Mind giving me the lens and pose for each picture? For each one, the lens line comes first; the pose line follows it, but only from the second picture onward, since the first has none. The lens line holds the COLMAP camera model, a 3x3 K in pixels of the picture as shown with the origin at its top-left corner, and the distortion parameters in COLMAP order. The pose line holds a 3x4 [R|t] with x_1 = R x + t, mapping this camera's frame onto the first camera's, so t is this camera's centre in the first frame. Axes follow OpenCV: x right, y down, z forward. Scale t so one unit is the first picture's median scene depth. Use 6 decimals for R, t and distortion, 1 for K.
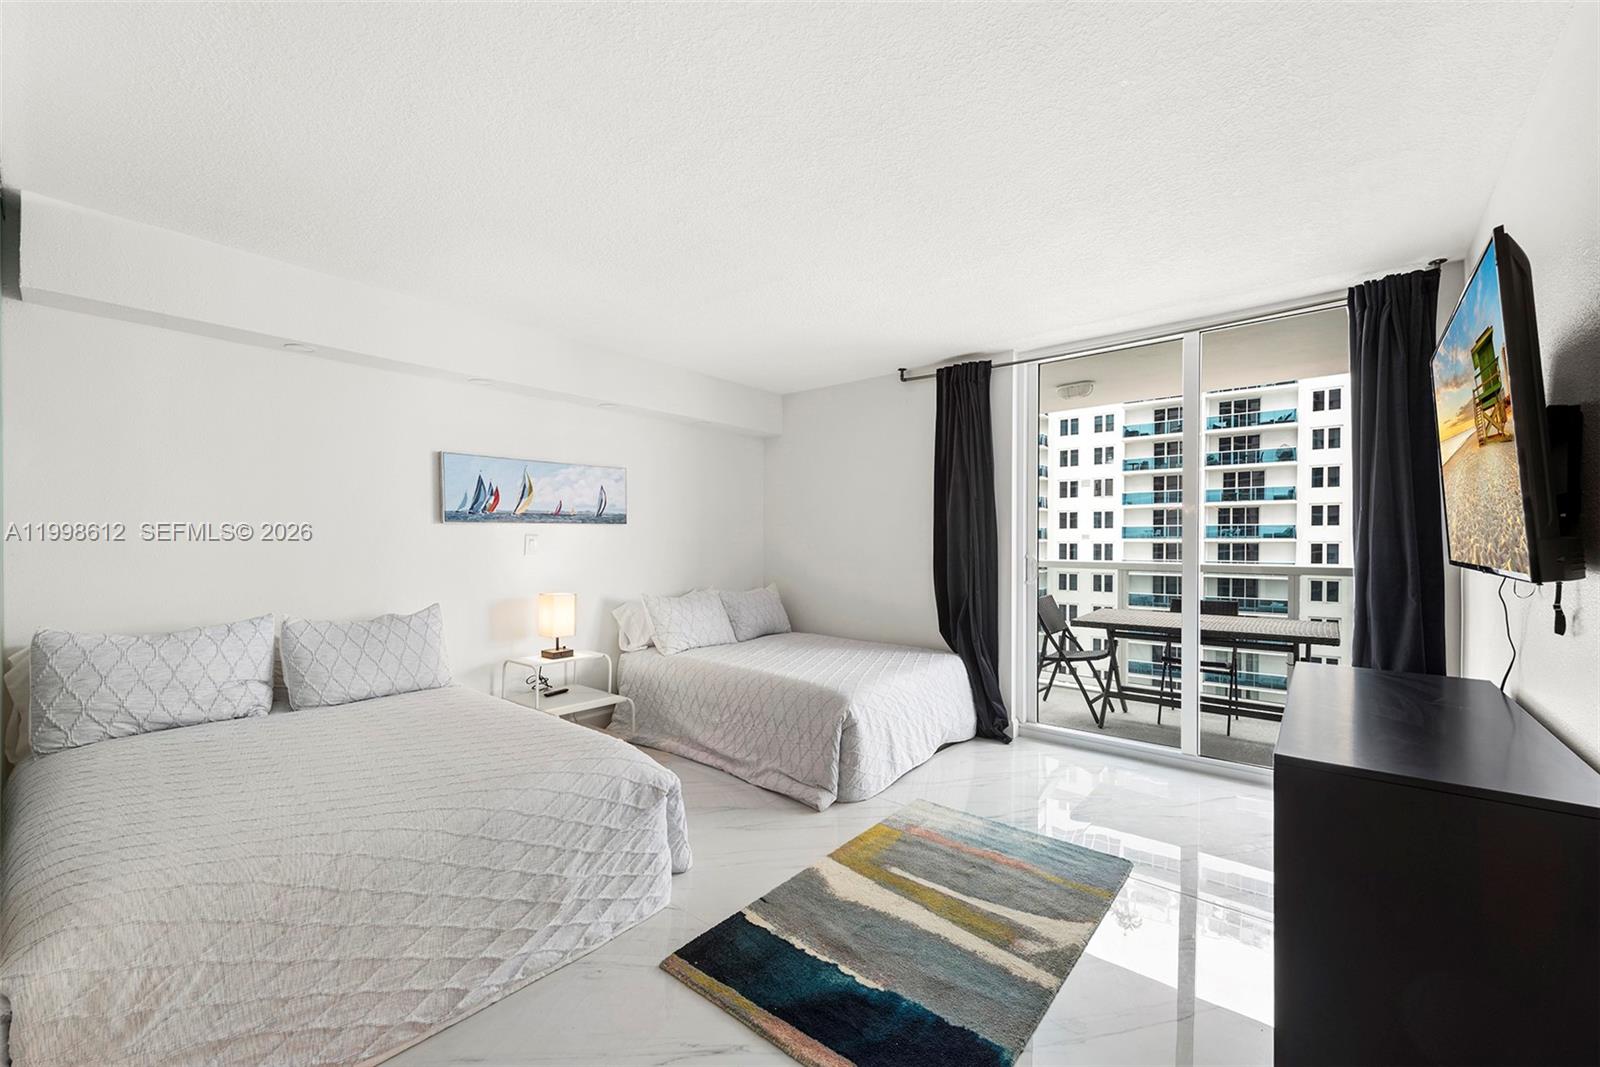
lens RADIAL K [[662.7, 0, 780.5], [0, 662.7, 553.1], [0, 0, 1]] dist [-0.000757, -0.000148]
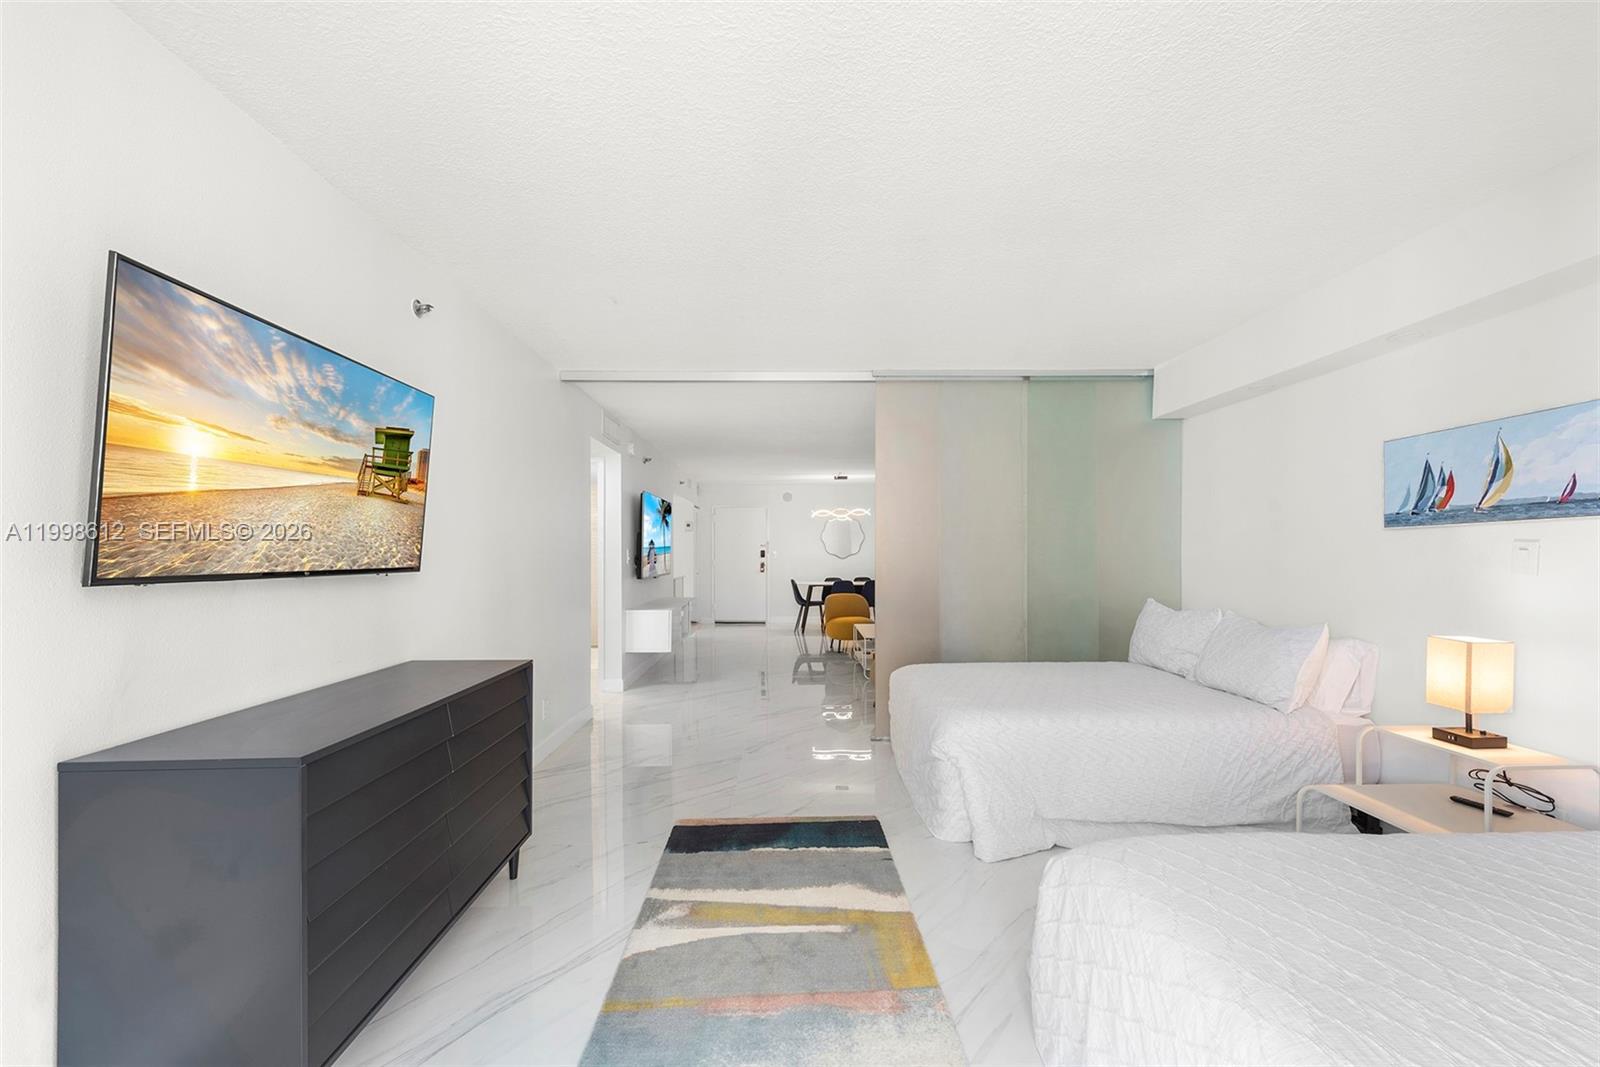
lens RADIAL K [[632.2, 0, 799.9], [0, 632.2, 551.8], [0, 0, 1]] dist [-0.000935, -0.000502]
pose [[-0.746147, -0.003662, -0.665771, 0.512070], [-0.011815, 0.999900, 0.007741, -0.014905], [0.665676, 0.013641, -0.746116, 1.059068]]
